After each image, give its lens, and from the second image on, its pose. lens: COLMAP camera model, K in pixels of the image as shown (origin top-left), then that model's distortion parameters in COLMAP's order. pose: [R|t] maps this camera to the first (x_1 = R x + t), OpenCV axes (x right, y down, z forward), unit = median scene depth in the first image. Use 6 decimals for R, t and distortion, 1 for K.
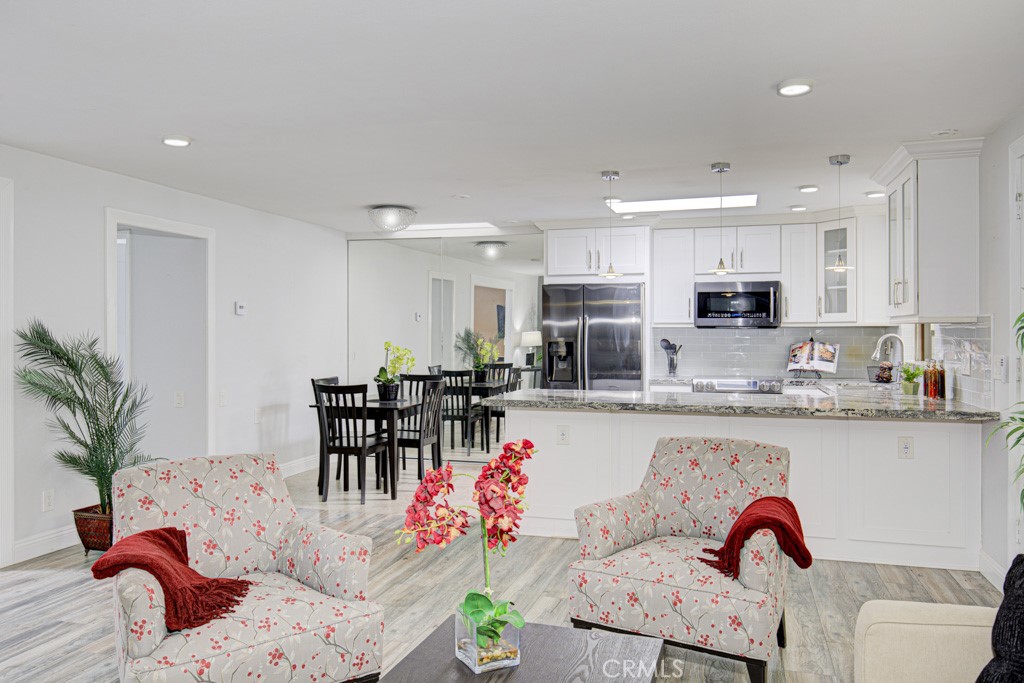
lens RADIAL K [[752.4, 0, 513.4], [0, 752.4, 340.3], [0, 0, 1]] dist [0.012560, -0.005069]
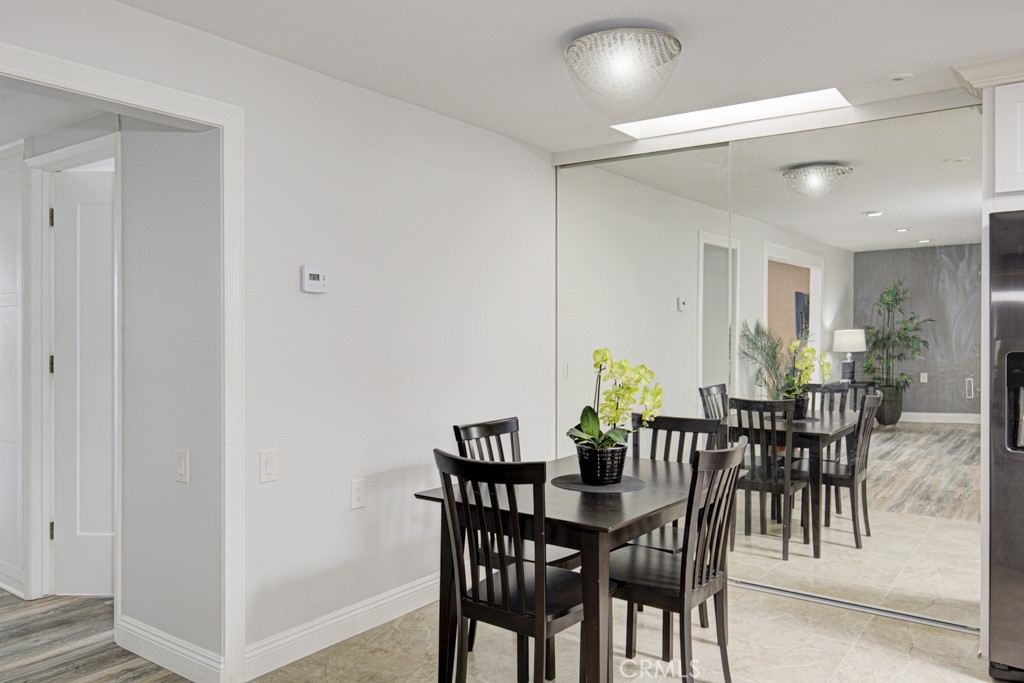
lens RADIAL K [[752.4, 0, 519.2], [0, 752.4, 339.8], [0, 0, 1]] dist [0.012560, -0.005069]
pose [[0.941763, -0.013090, -0.336023, -0.066426], [0.010878, 0.999905, -0.008464, 0.002265], [0.336102, 0.004316, 0.941816, 0.541504]]
